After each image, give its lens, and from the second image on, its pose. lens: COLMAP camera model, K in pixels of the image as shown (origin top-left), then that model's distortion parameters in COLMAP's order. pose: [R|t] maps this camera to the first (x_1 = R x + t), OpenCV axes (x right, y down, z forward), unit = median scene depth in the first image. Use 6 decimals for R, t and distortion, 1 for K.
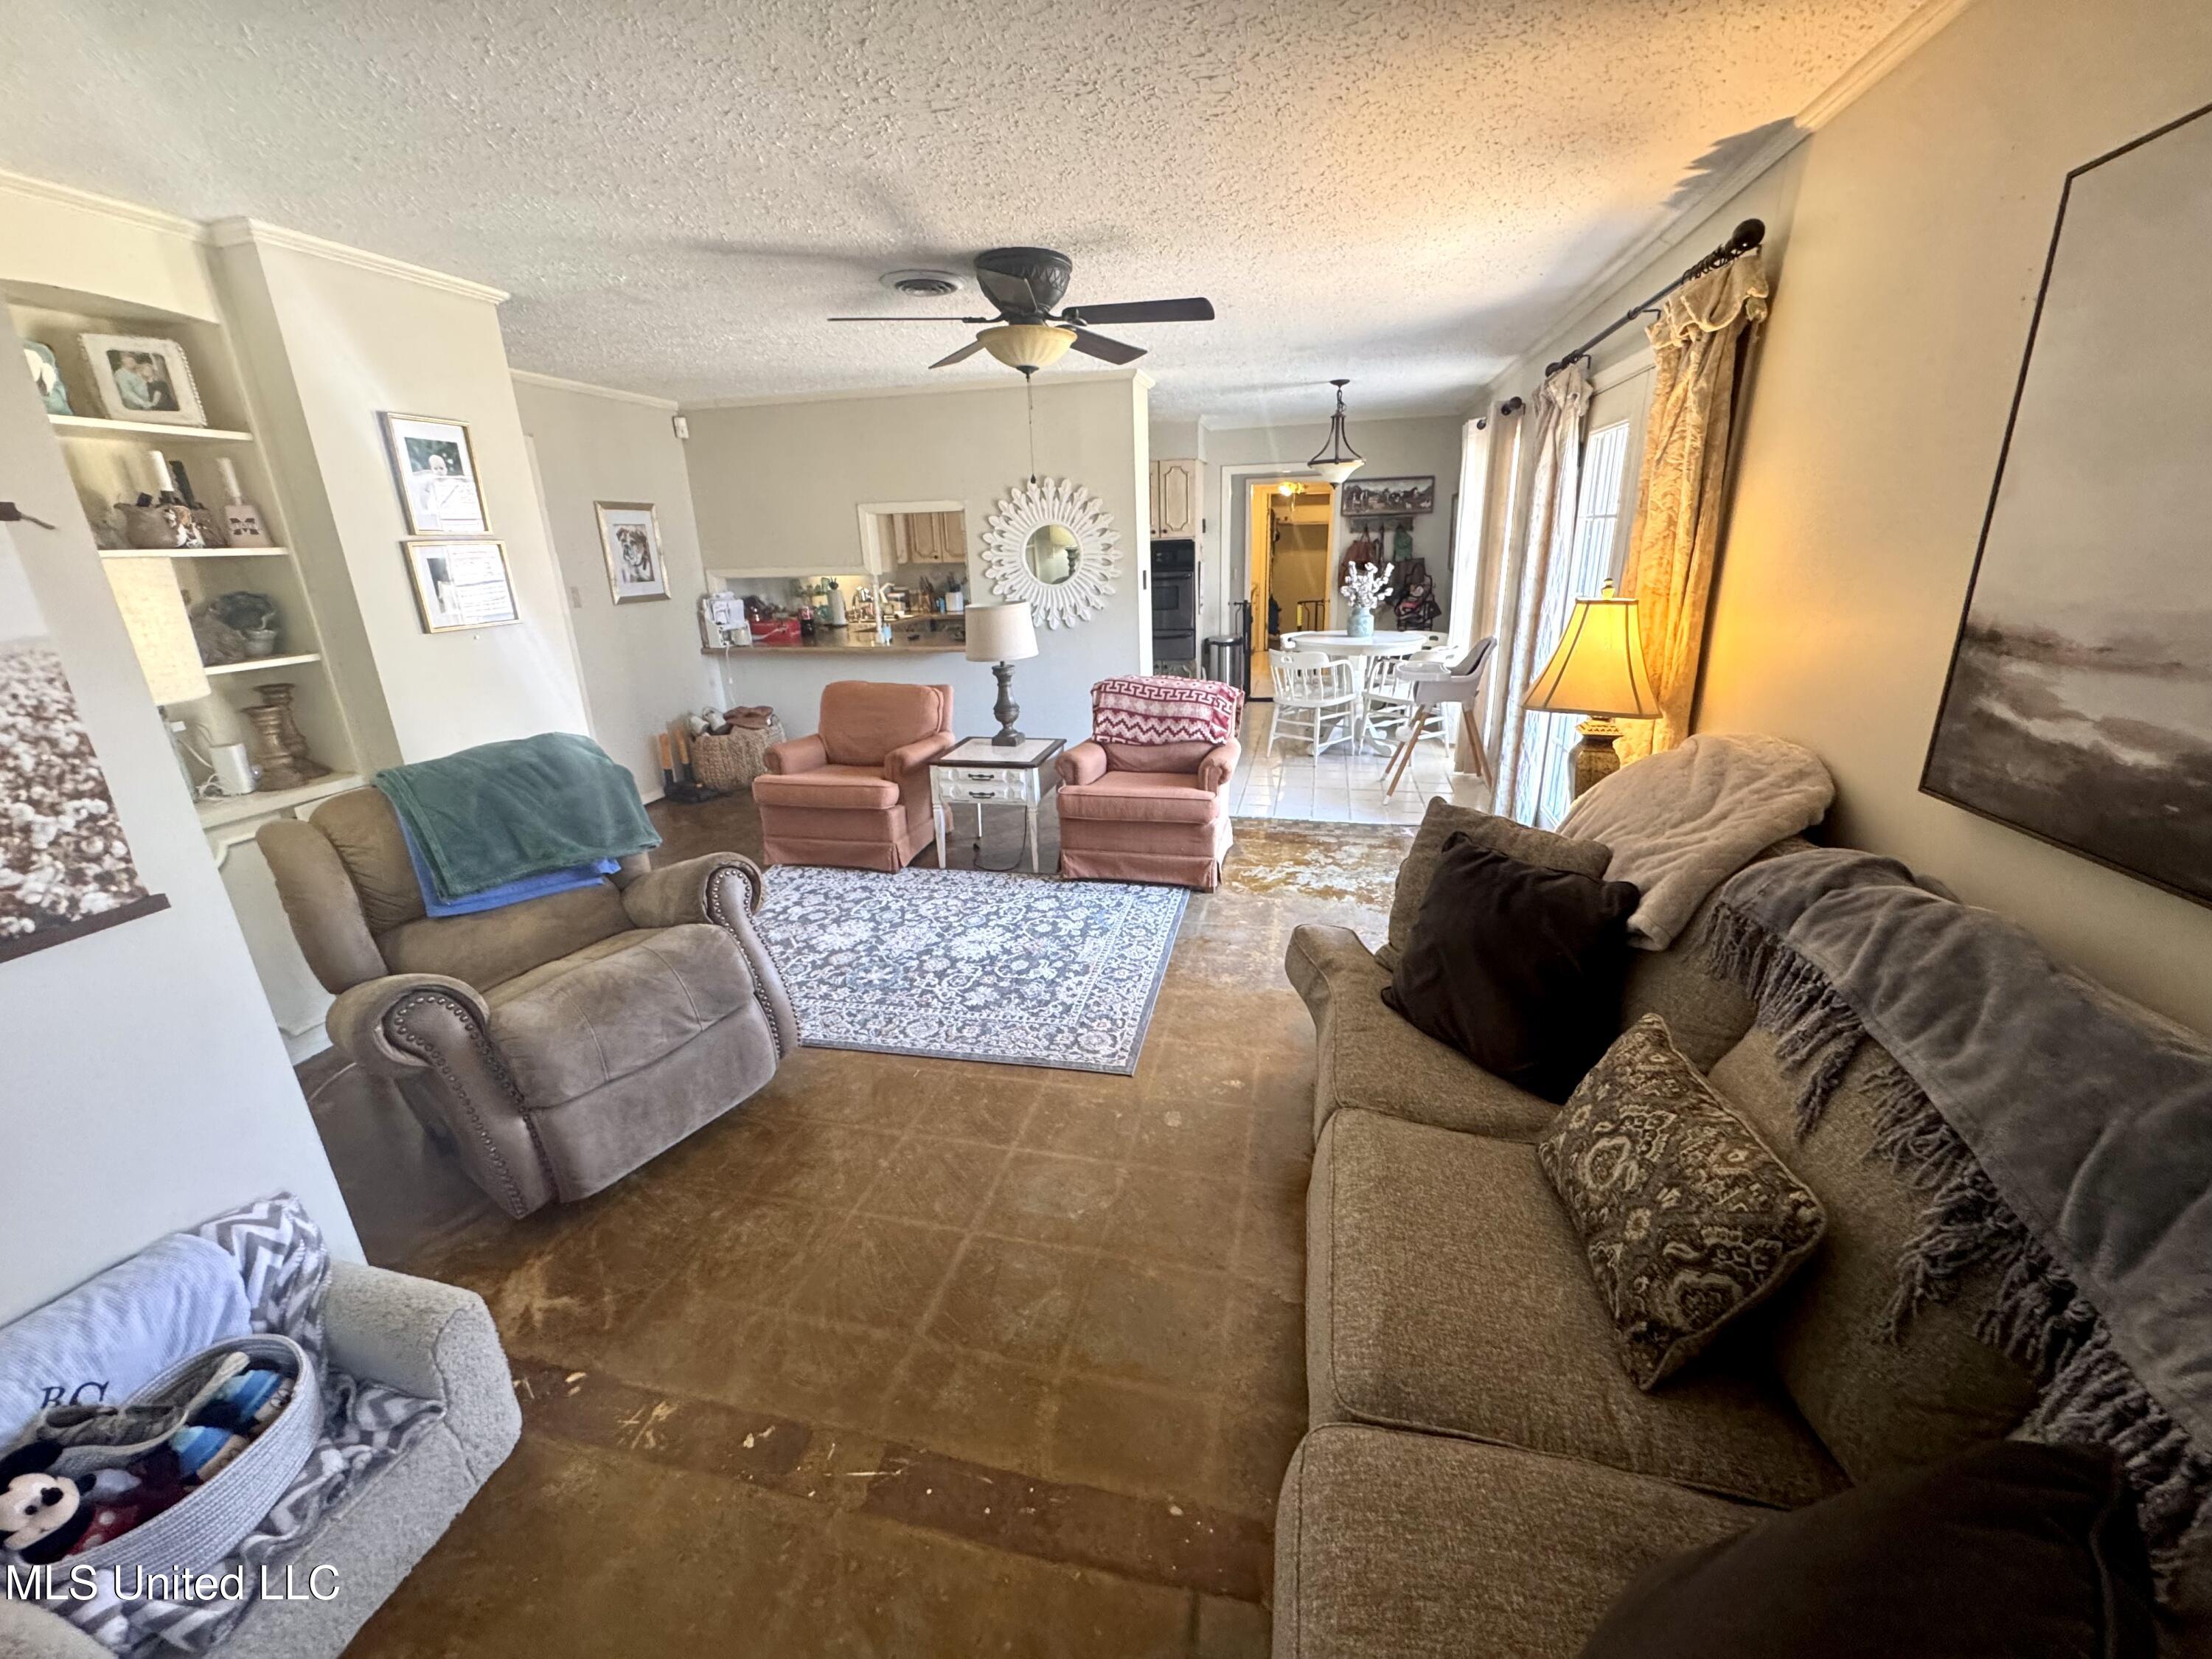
lens RADIAL K [[885.0, 0, 1107.3], [0, 885.0, 829.5], [0, 0, 1]] dist [-0.004492, 0.000680]
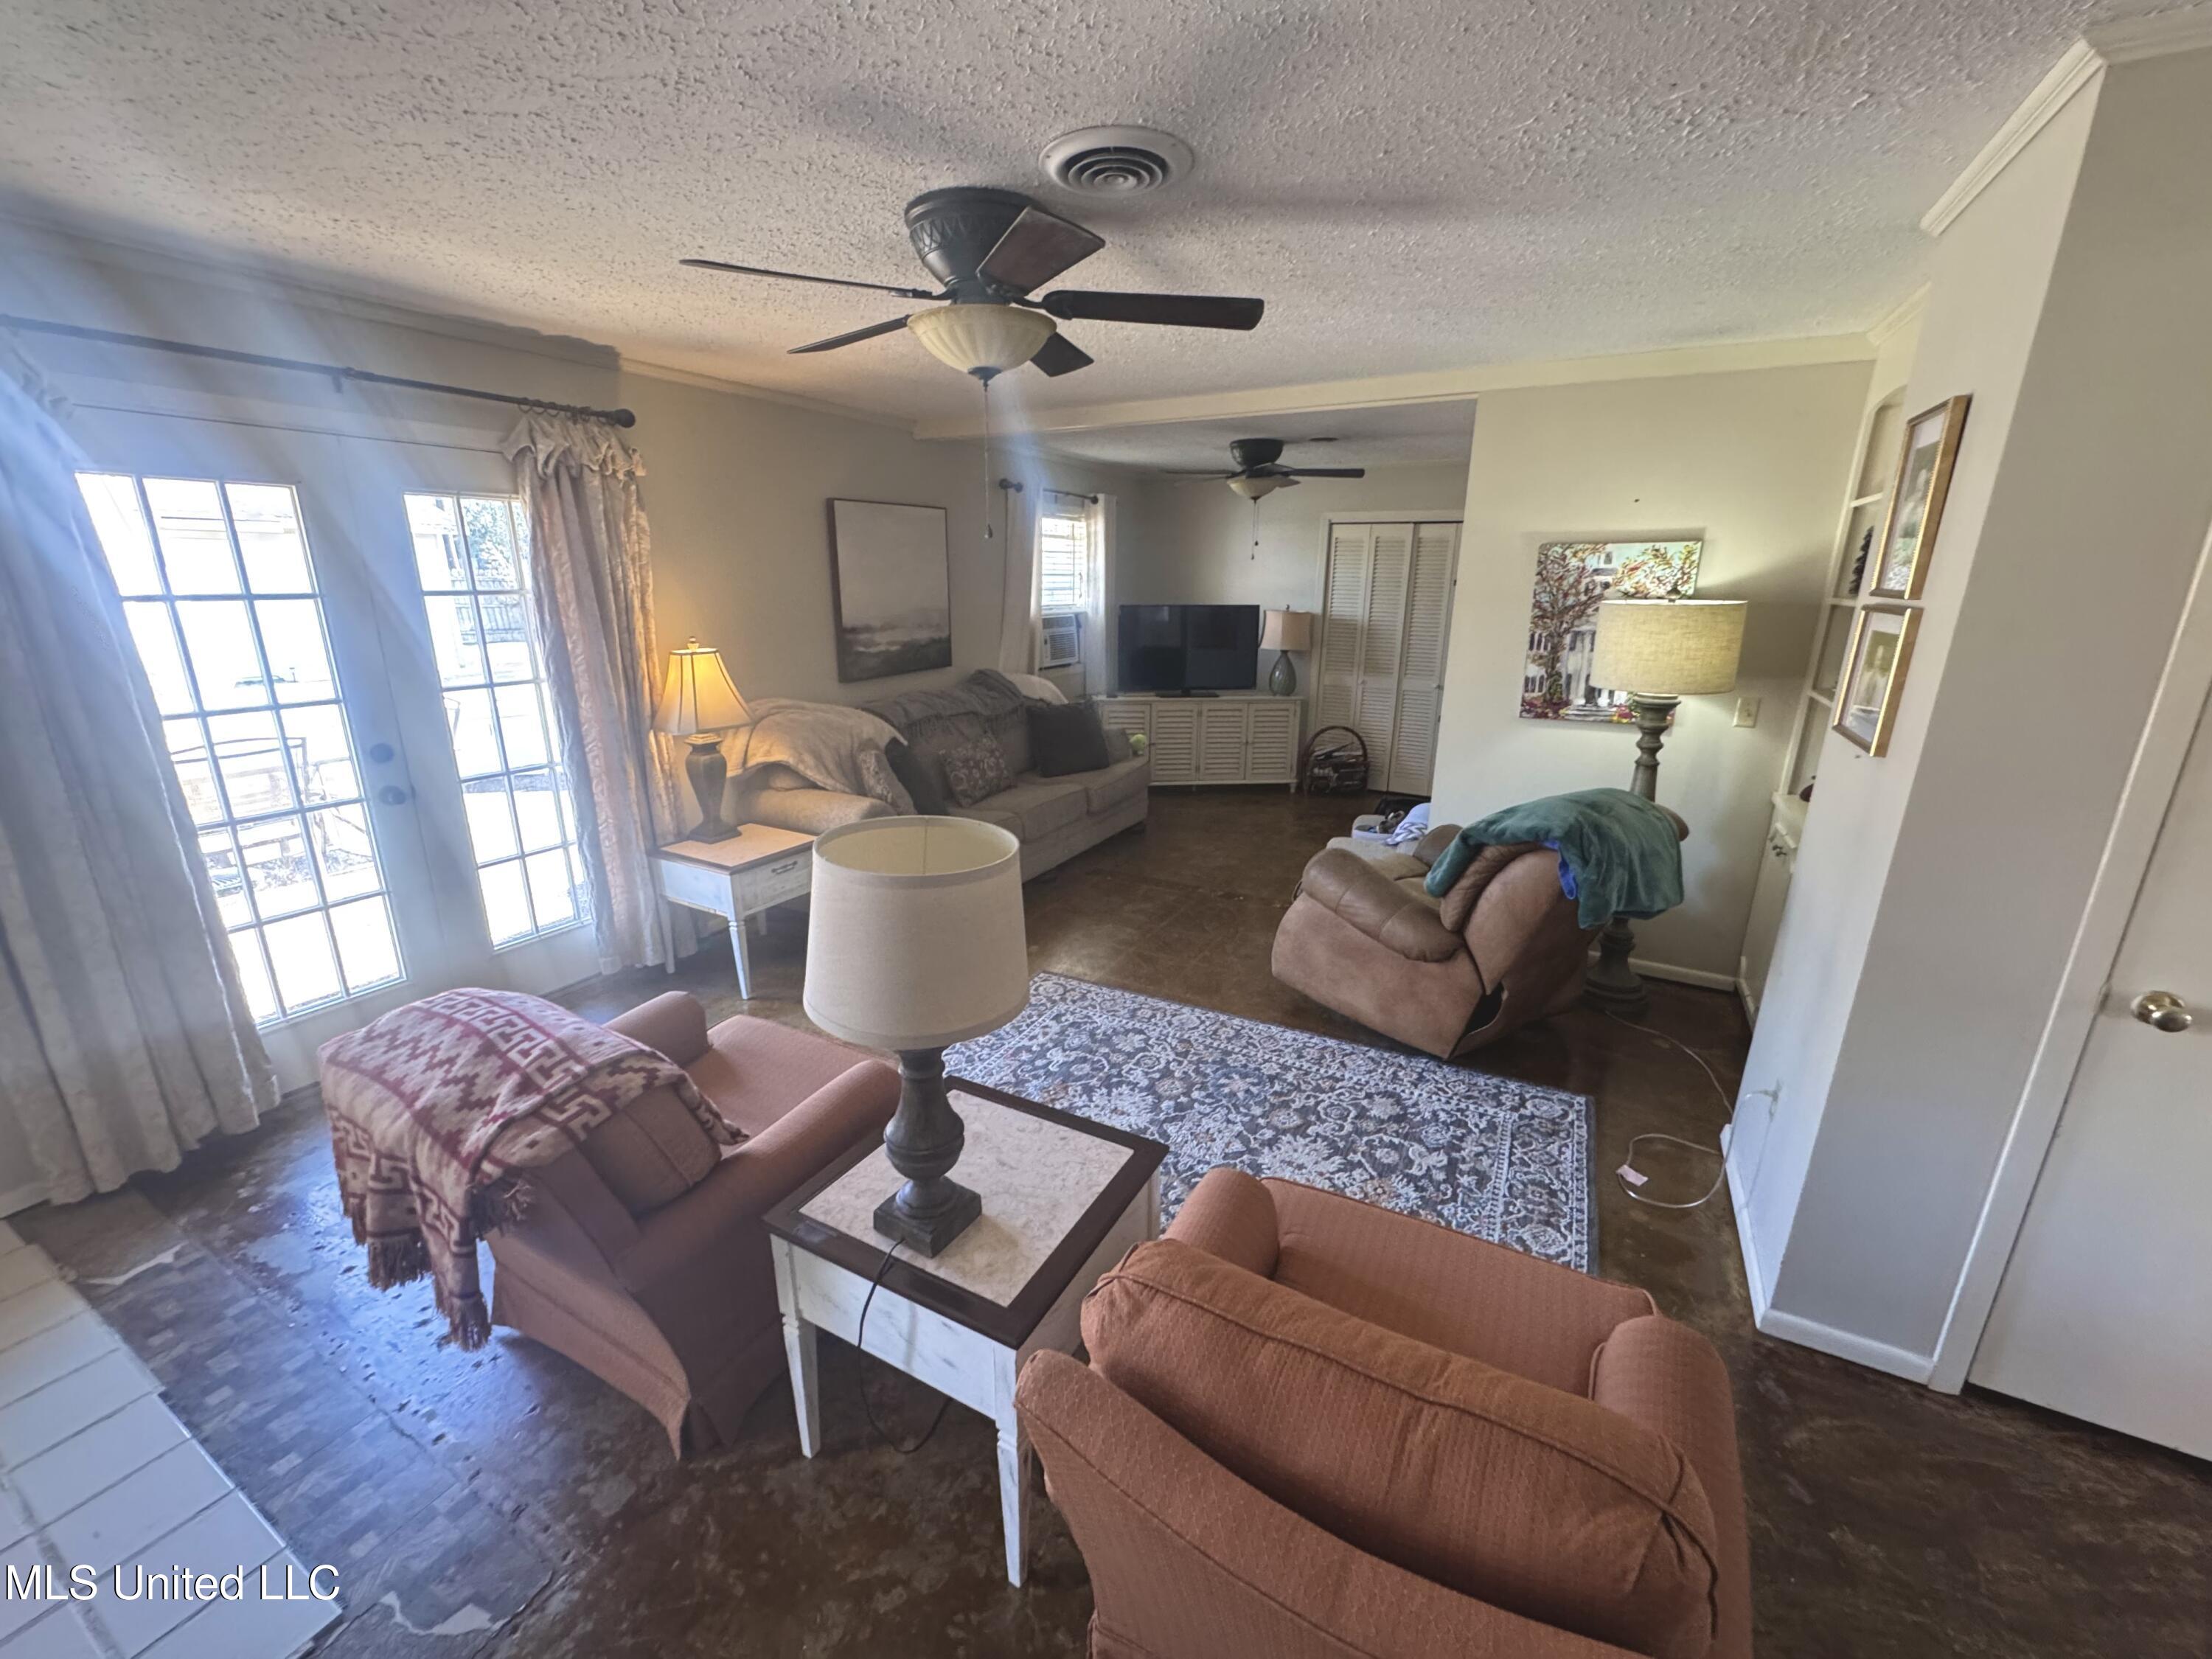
lens RADIAL K [[885.0, 0, 1105.3], [0, 885.0, 819.2], [0, 0, 1]] dist [-0.004492, 0.000680]
pose [[-0.962549, -0.053083, 0.265861, -0.362577], [0.103008, 0.835494, 0.539759, -0.565742], [-0.250777, 0.546930, -0.798735, 1.630282]]
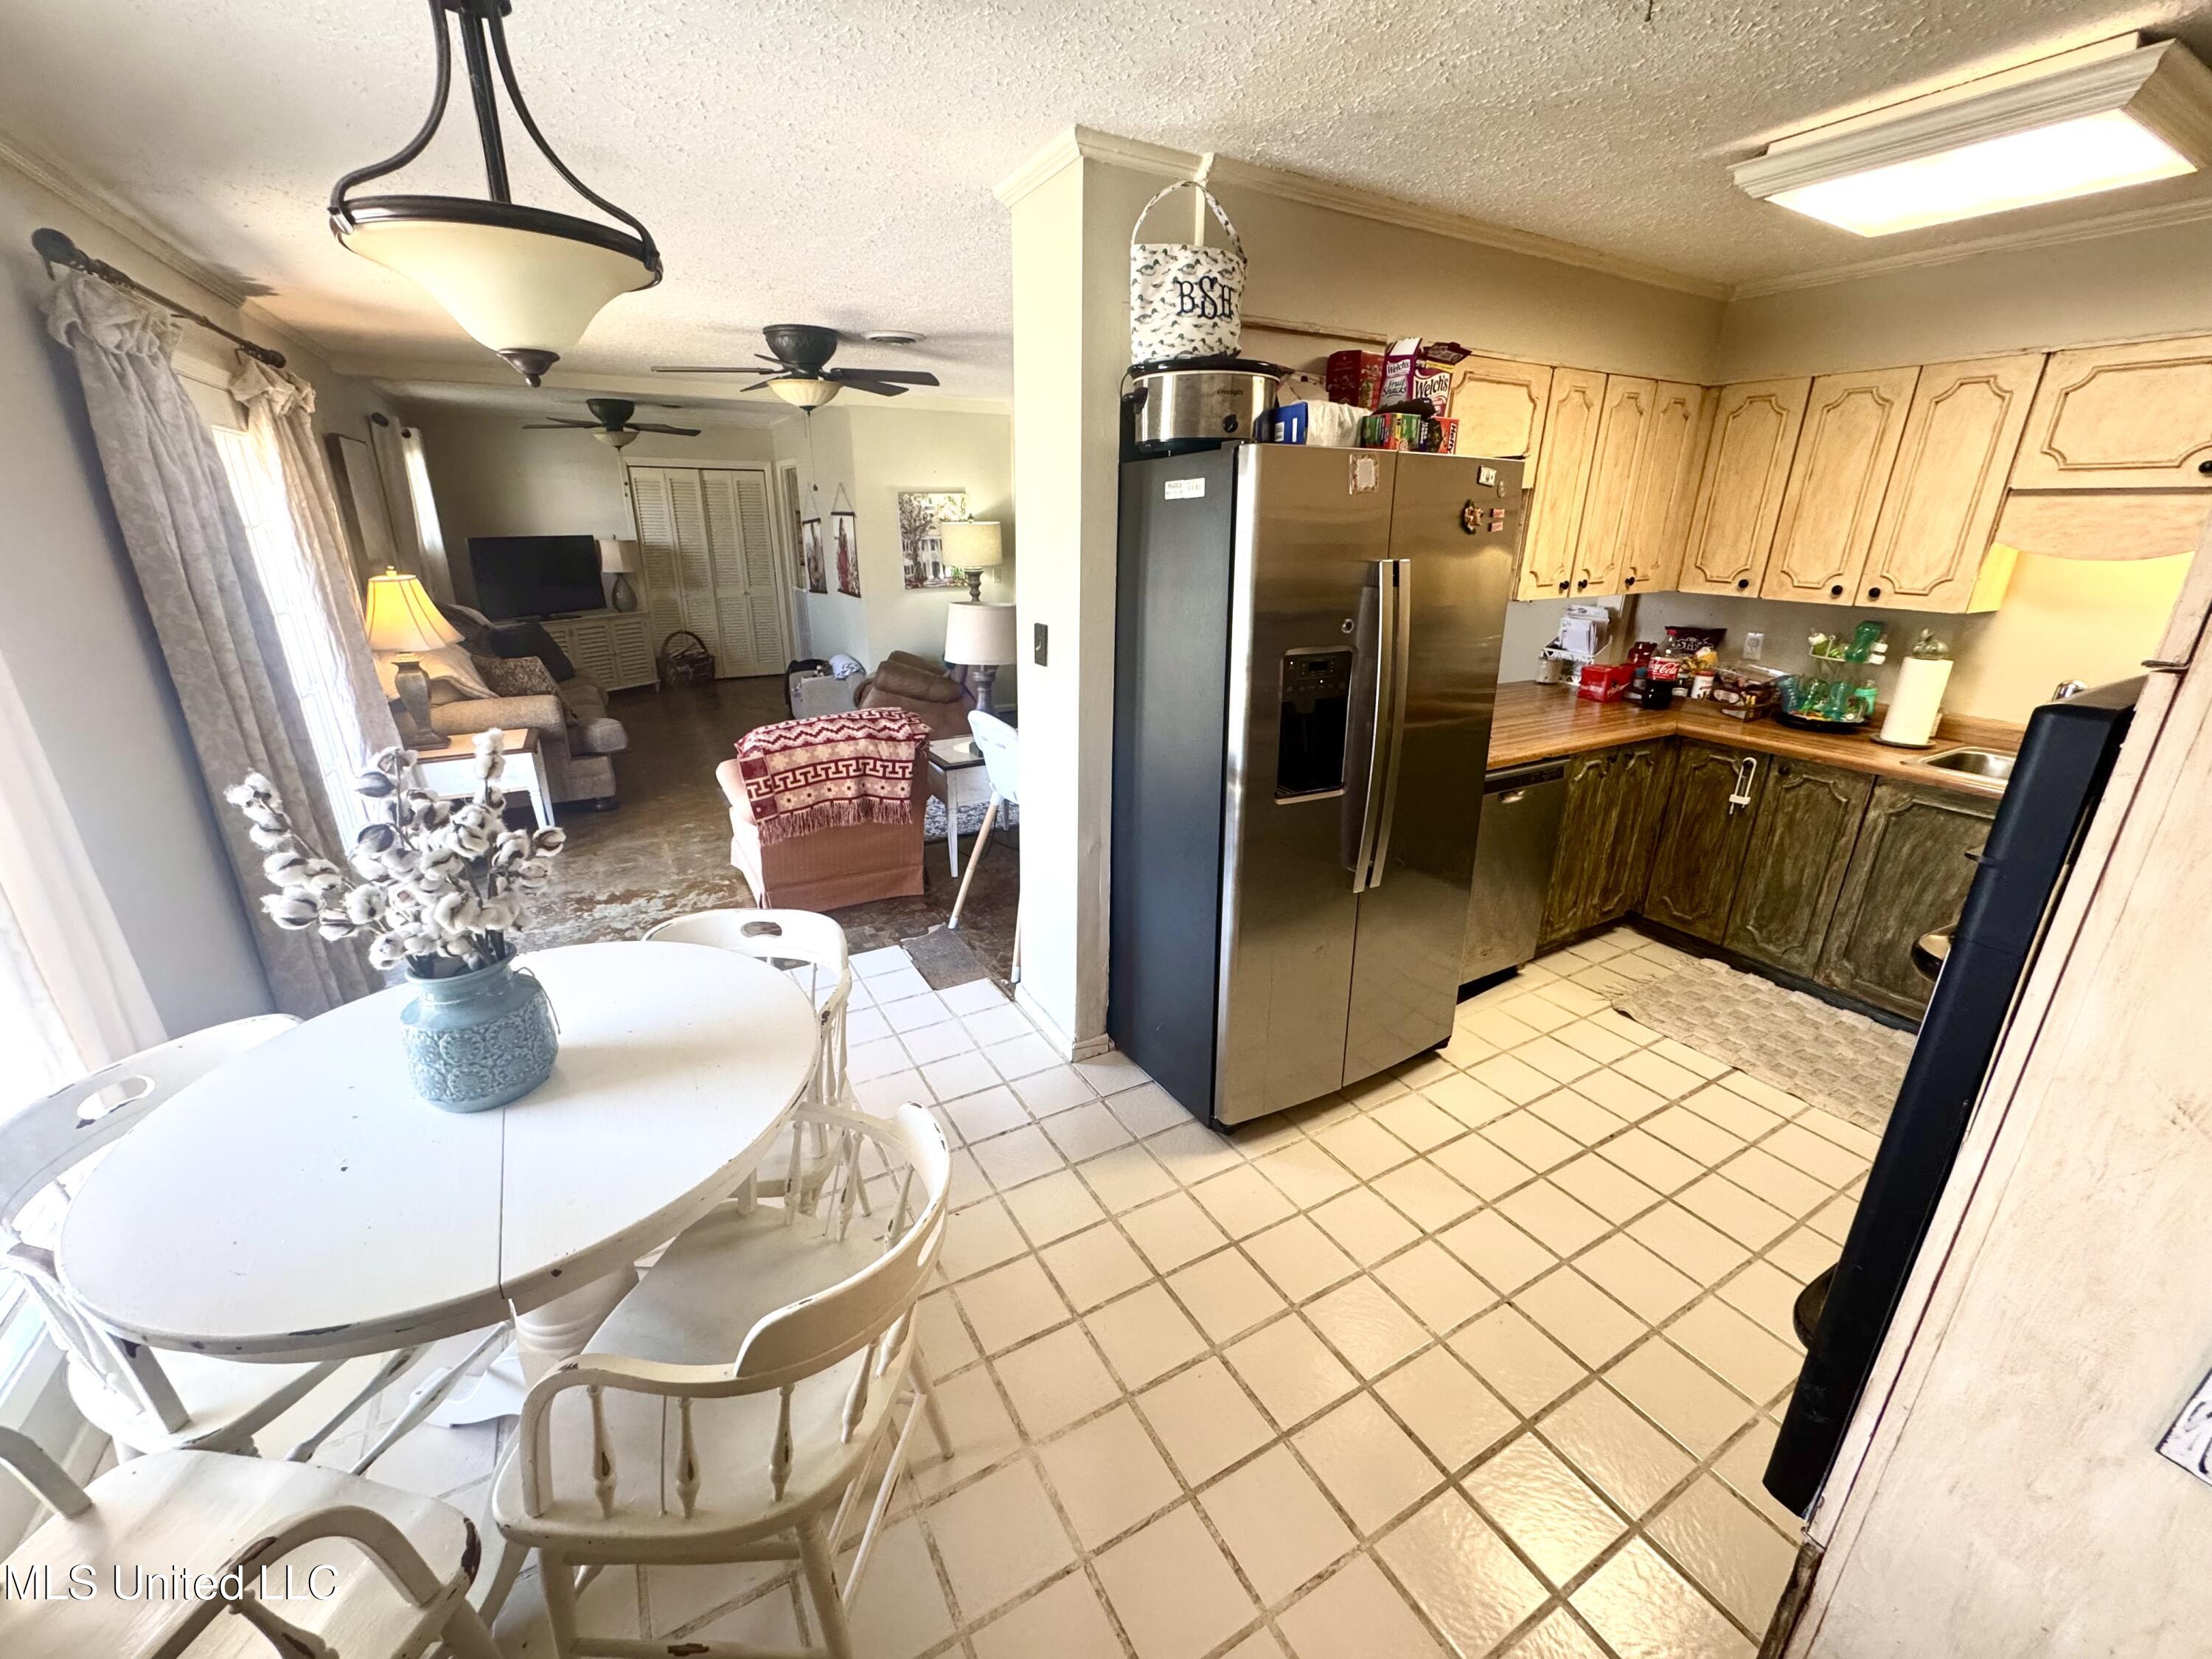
lens RADIAL K [[885.0, 0, 1106.2], [0, 885.0, 829.4], [0, 0, 1]] dist [-0.004492, 0.000680]
pose [[-0.731240, 0.248015, -0.635434, 0.576461], [-0.204121, 0.809309, 0.550776, -0.803748], [0.650863, 0.532455, -0.541174, 2.282607]]
